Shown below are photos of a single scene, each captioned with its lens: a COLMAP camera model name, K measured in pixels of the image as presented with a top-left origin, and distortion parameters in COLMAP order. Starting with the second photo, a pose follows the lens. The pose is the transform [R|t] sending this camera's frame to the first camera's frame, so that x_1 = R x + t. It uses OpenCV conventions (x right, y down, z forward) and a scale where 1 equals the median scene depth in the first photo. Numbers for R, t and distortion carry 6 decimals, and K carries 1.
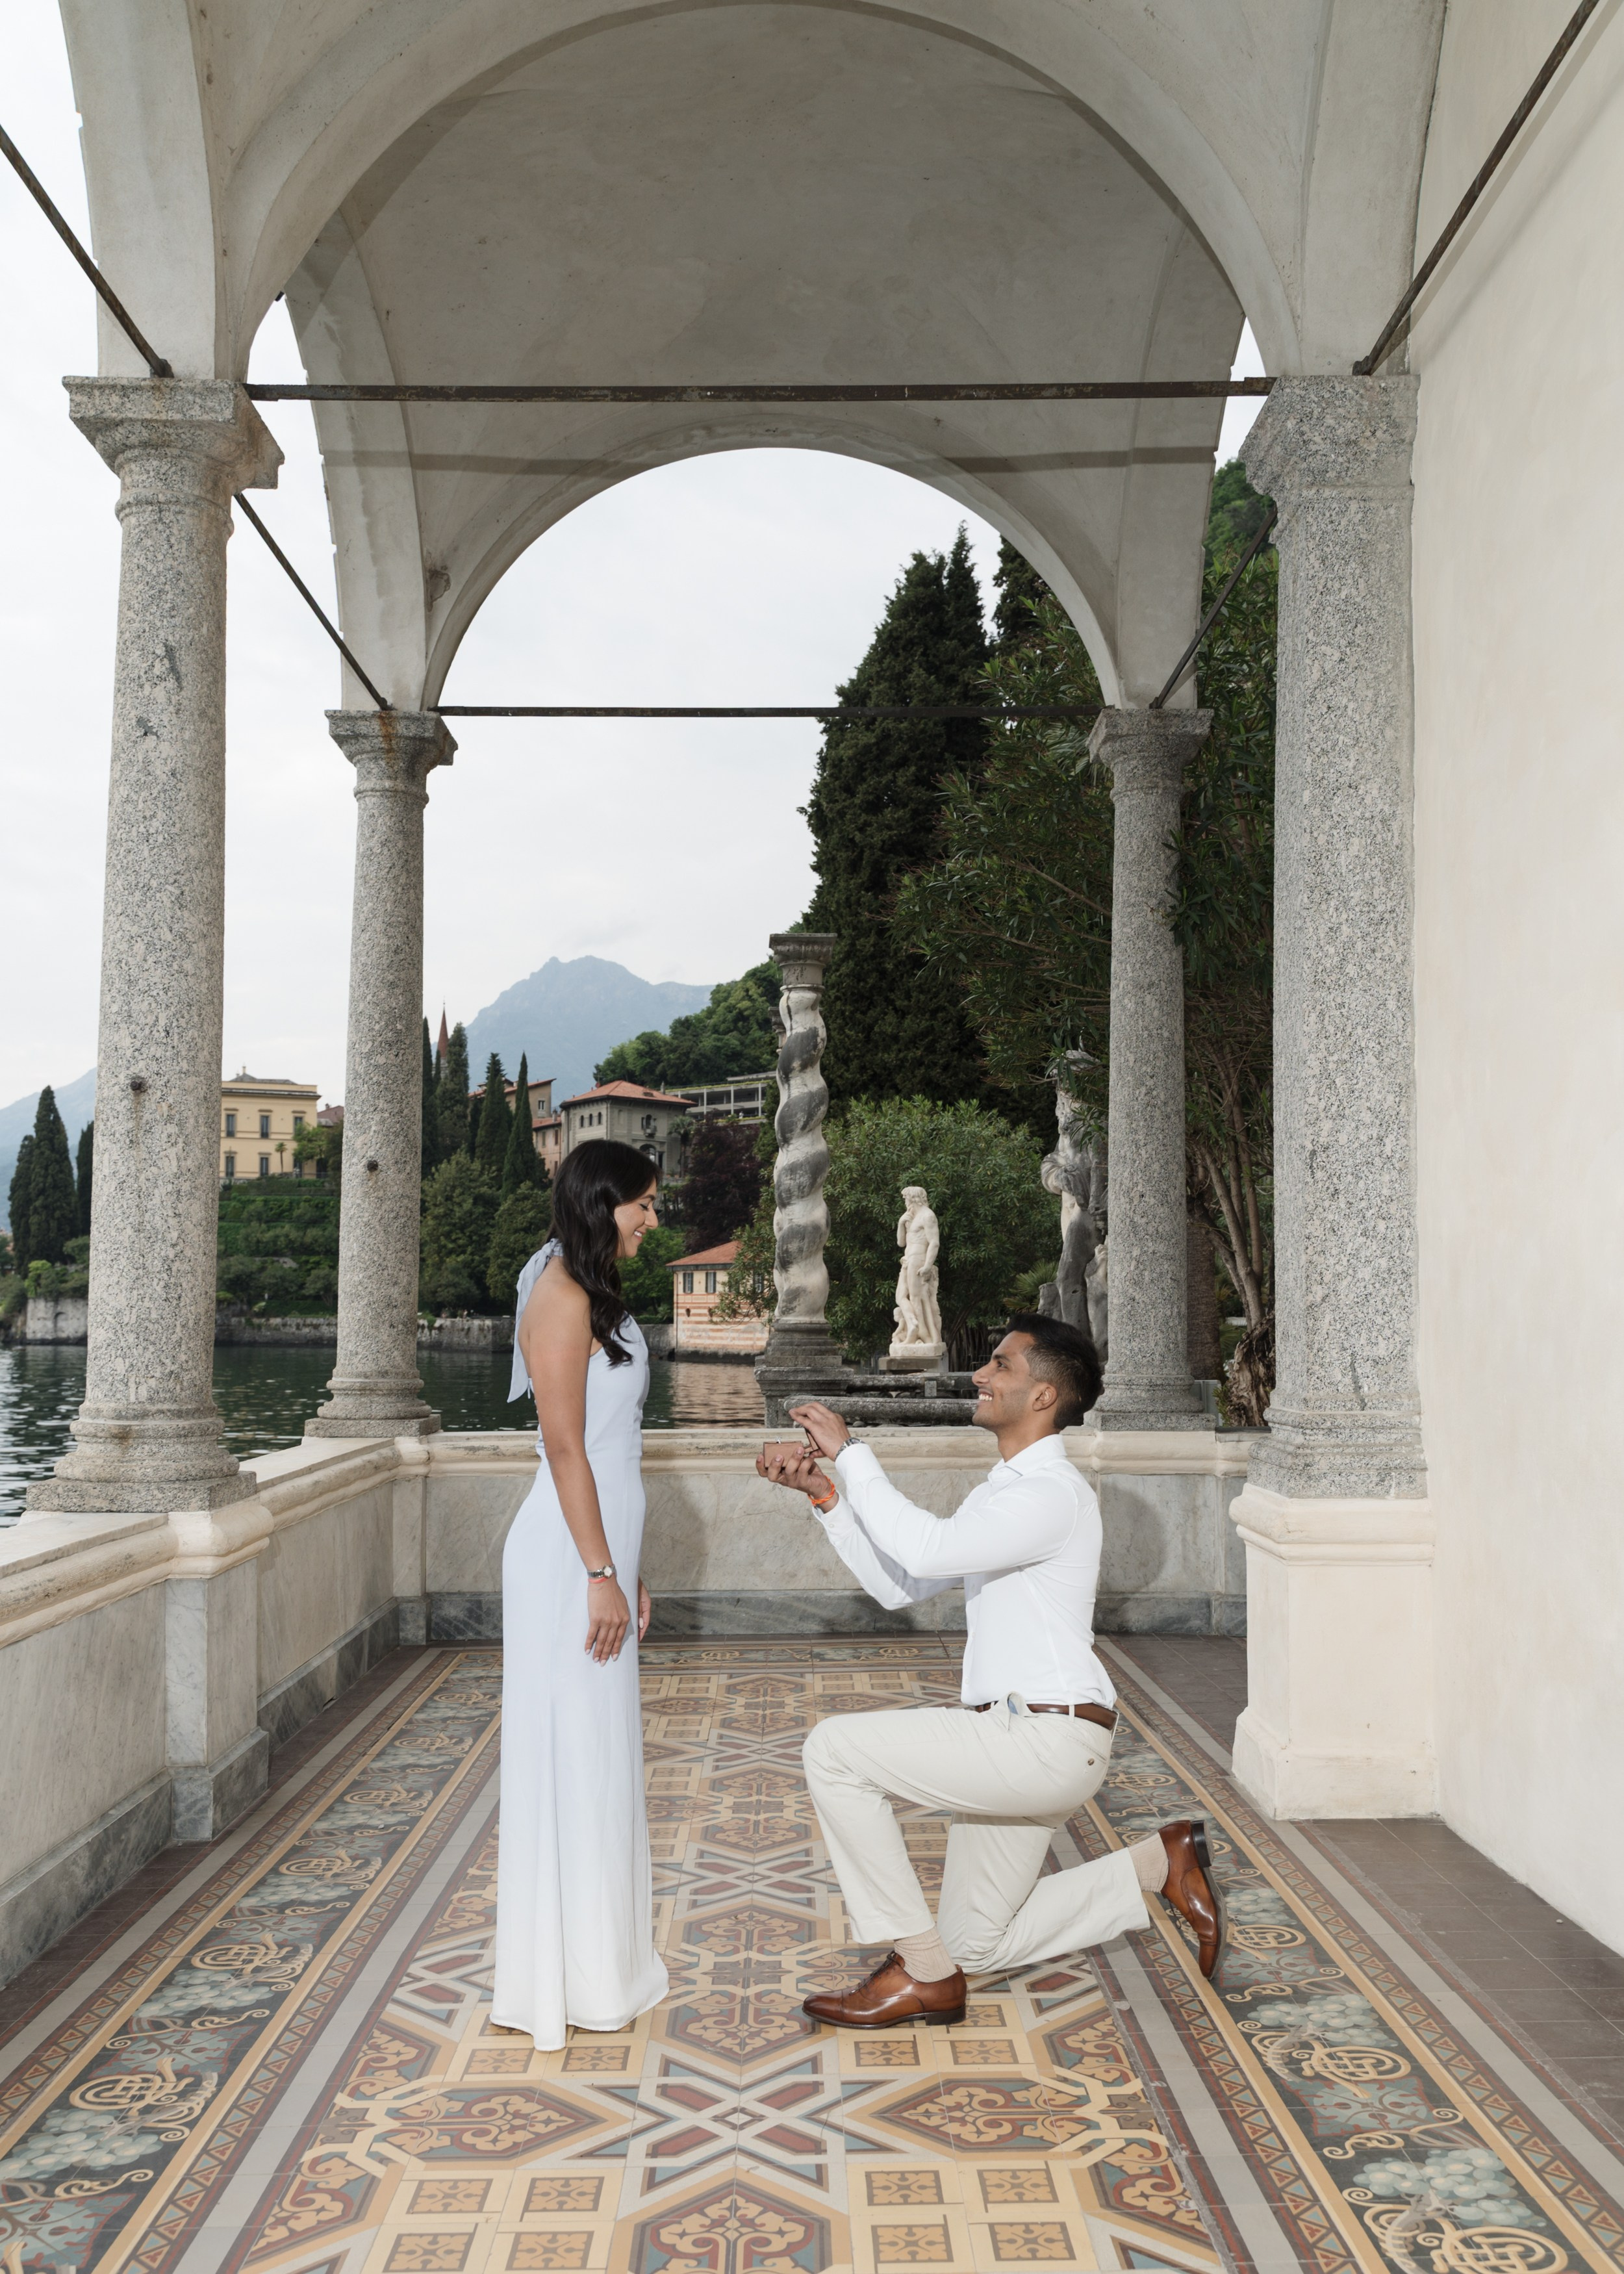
lens RADIAL K [[1883.6, 0, 784.9], [0, 1883.6, 1234.5], [0, 0, 1]] dist [0.033531, -0.008572]
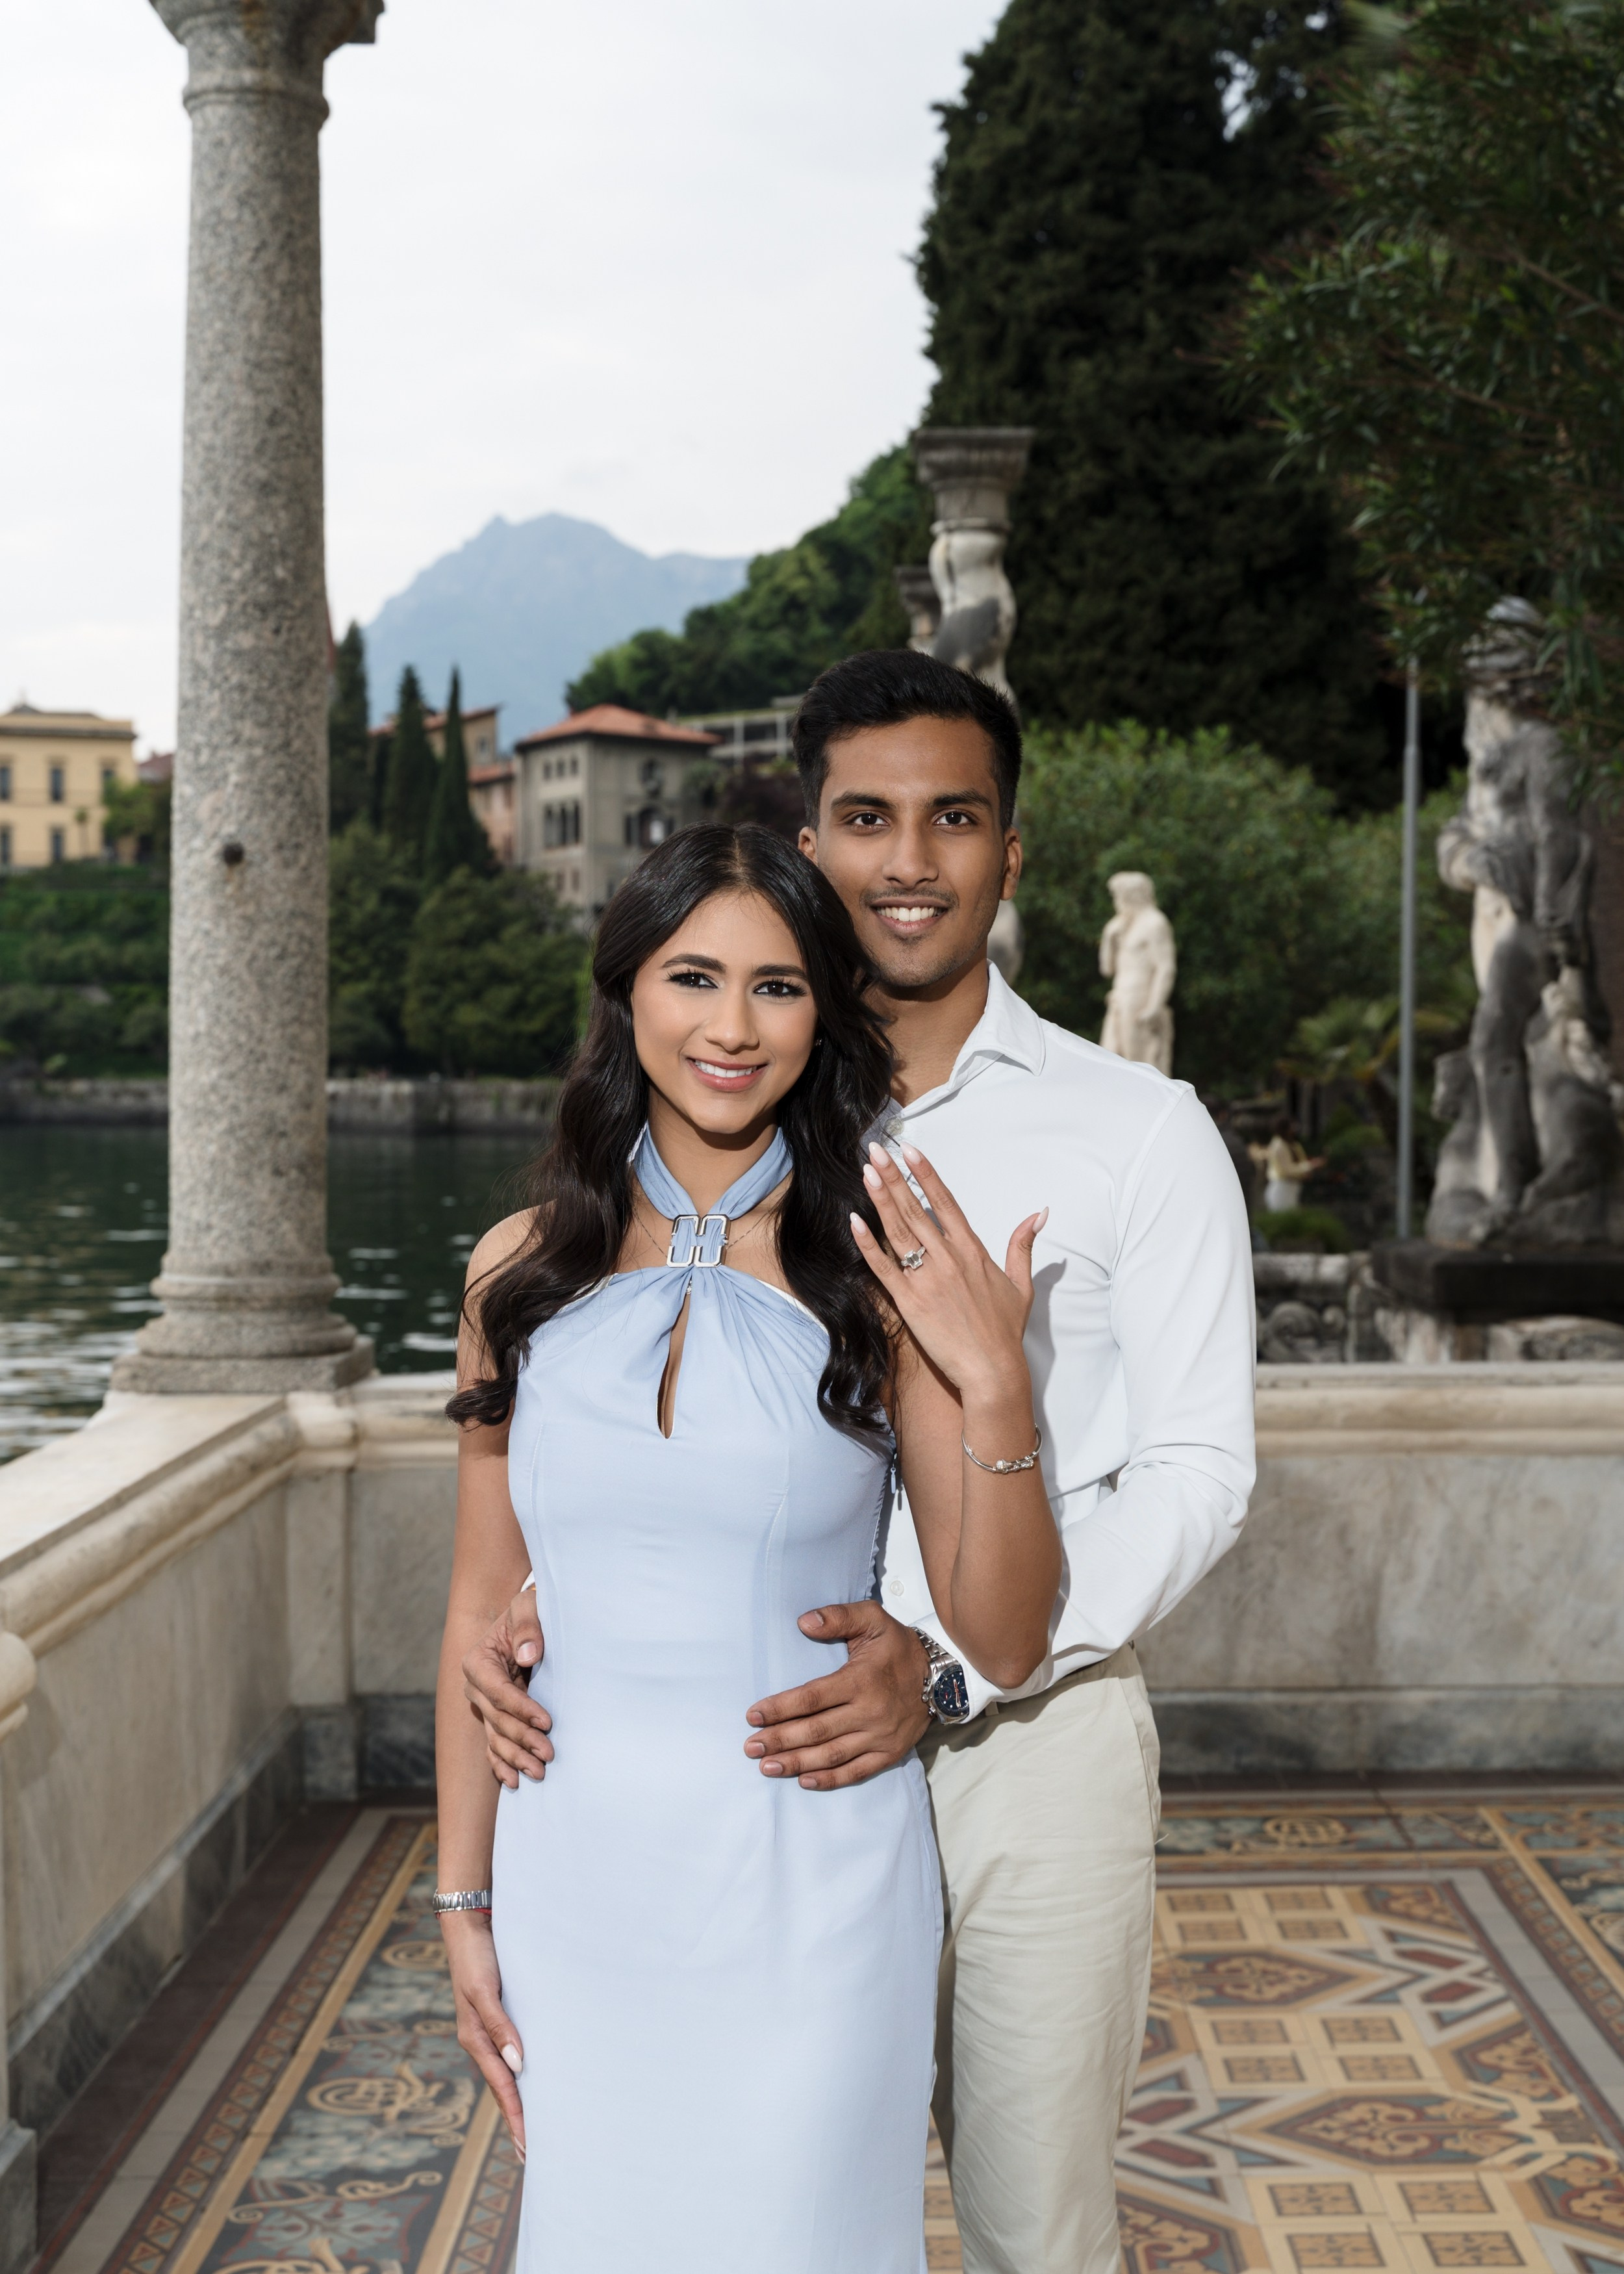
lens RADIAL K [[2930.8, 0, 772.4], [0, 2930.8, 1146.9], [0, 0, 1]] dist [0.005034, 0.050052]
pose [[0.999495, -0.004418, -0.031472, -0.051071], [0.006550, 0.997665, 0.067985, -0.010817], [0.031098, -0.068157, 0.997190, 0.222166]]
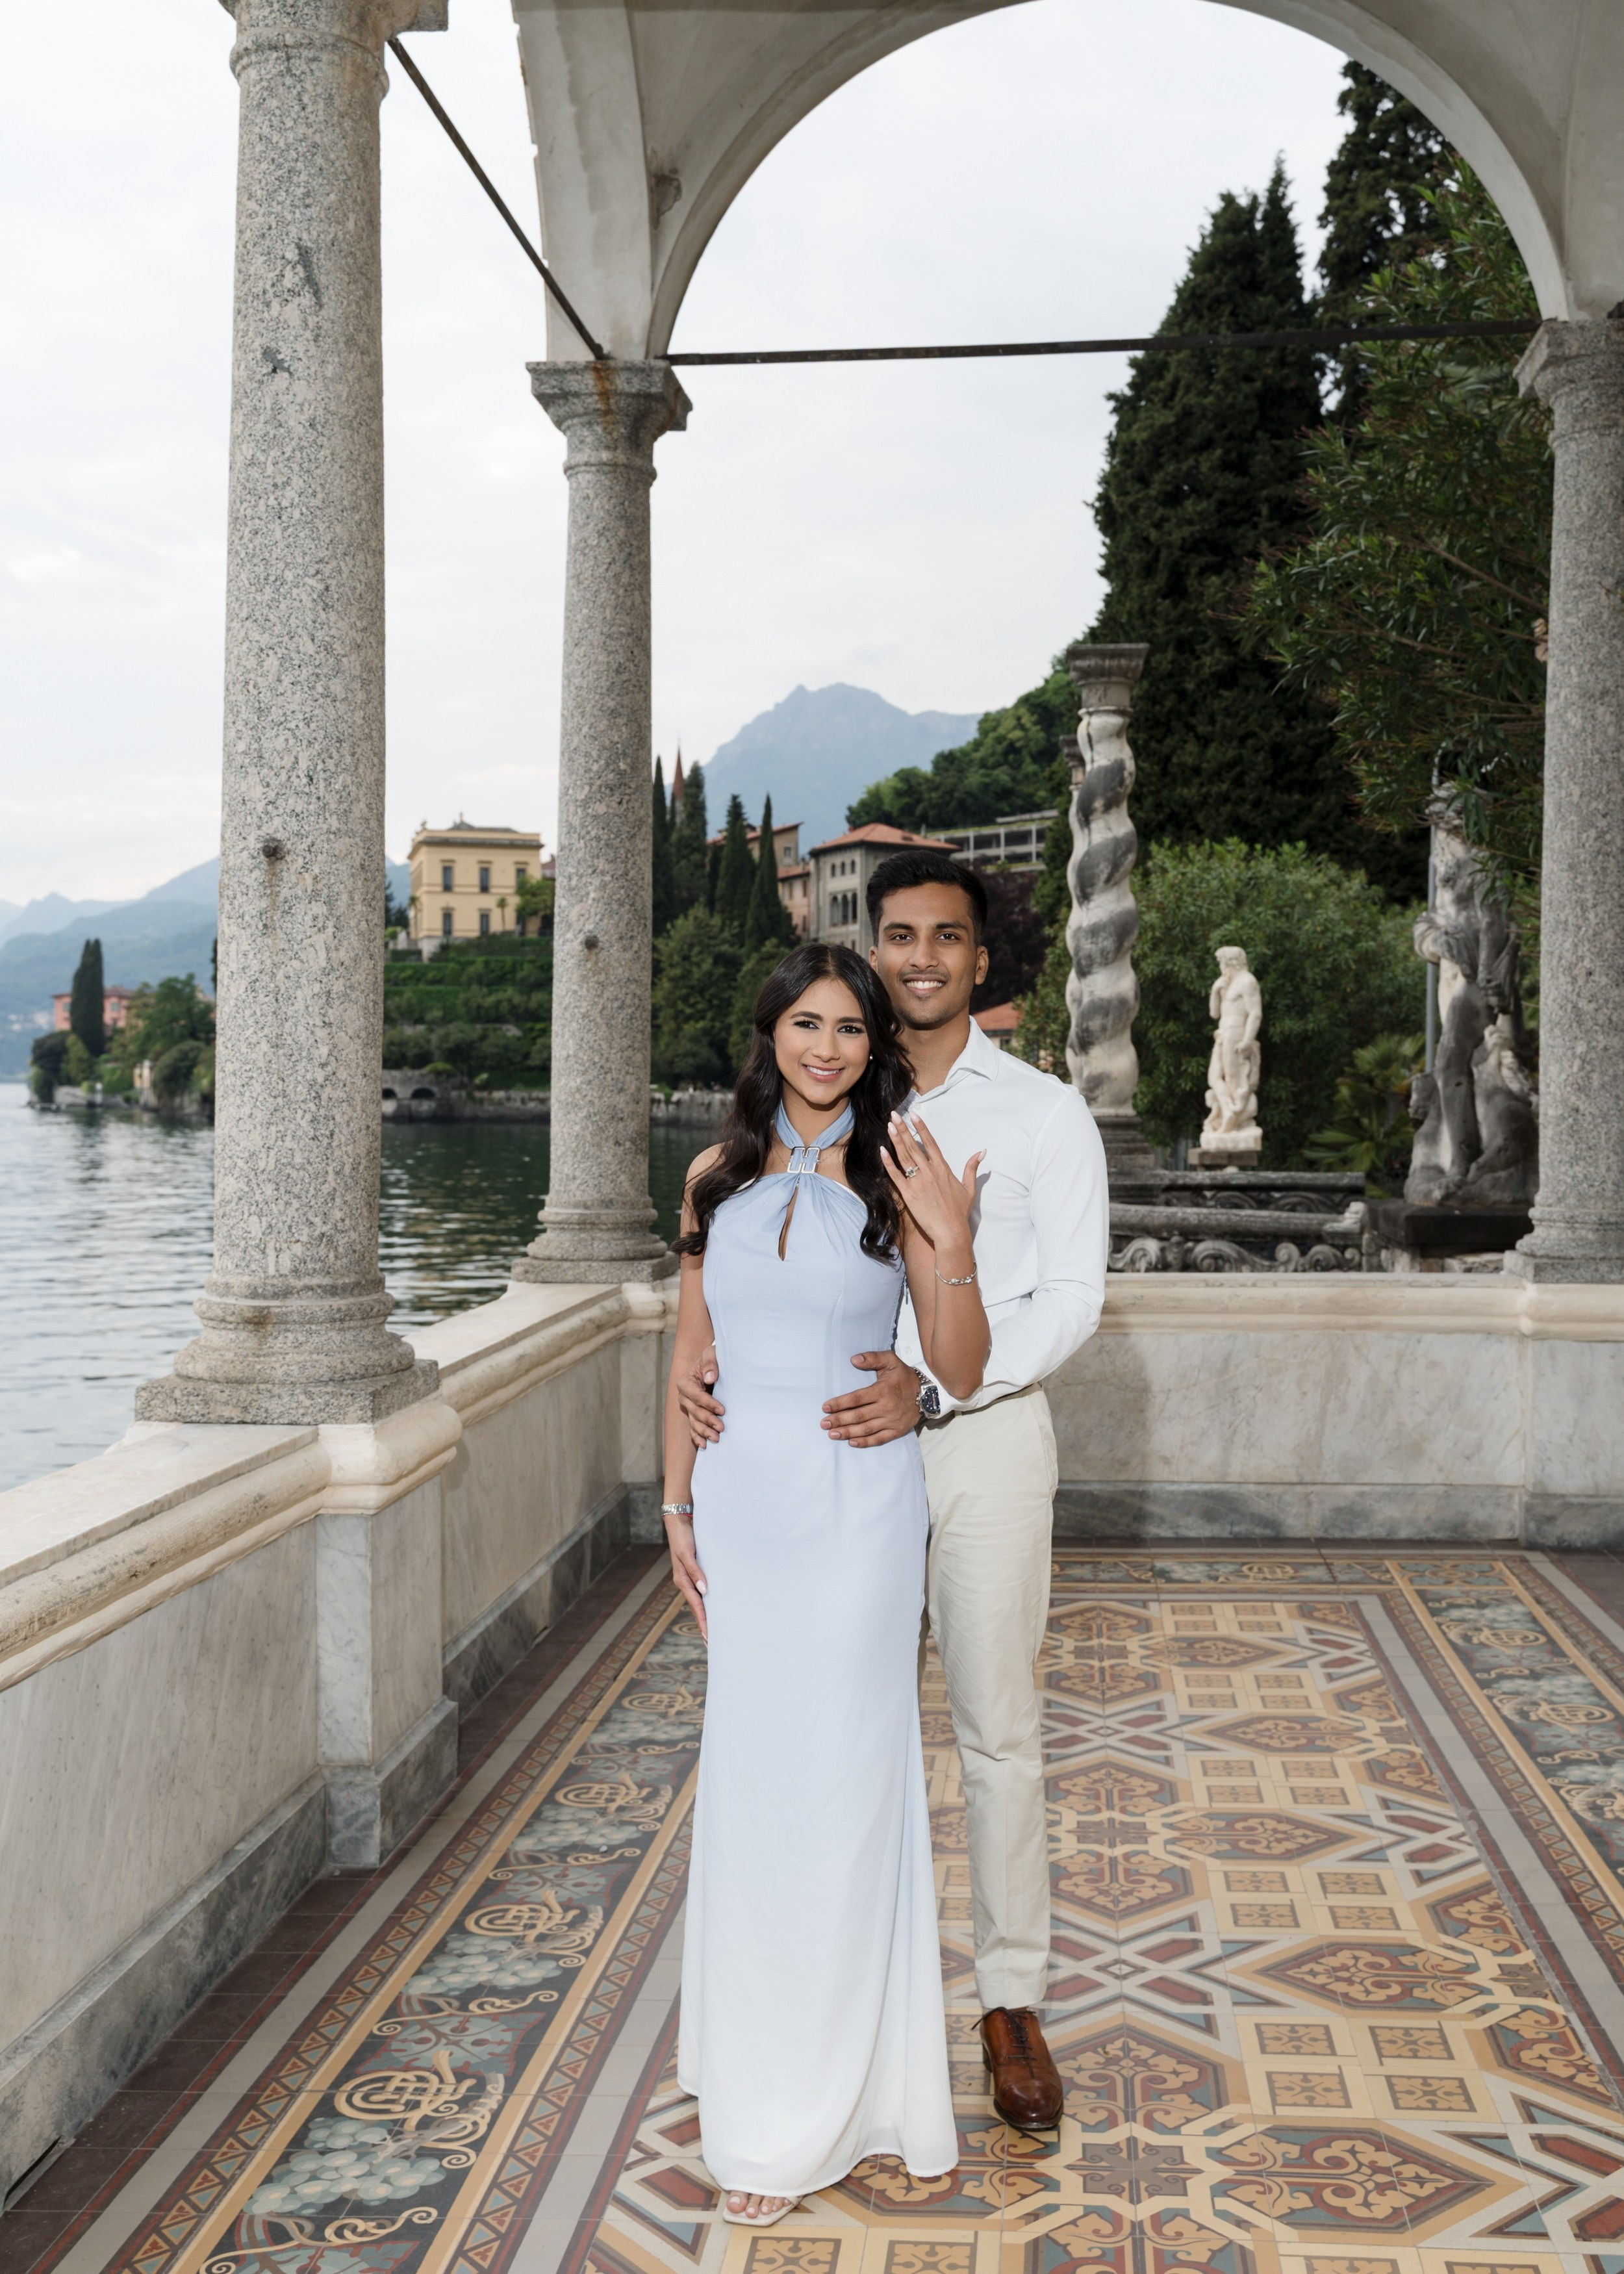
lens RADIAL K [[2121.1, 0, 863.1], [0, 2121.1, 1073.9], [0, 0, 1]] dist [0.067157, -0.019626]
pose [[0.995619, -0.001891, -0.093488, -0.020866], [0.005292, 0.999332, 0.036153, -0.012838], [0.093357, -0.036489, 0.994964, 0.117255]]
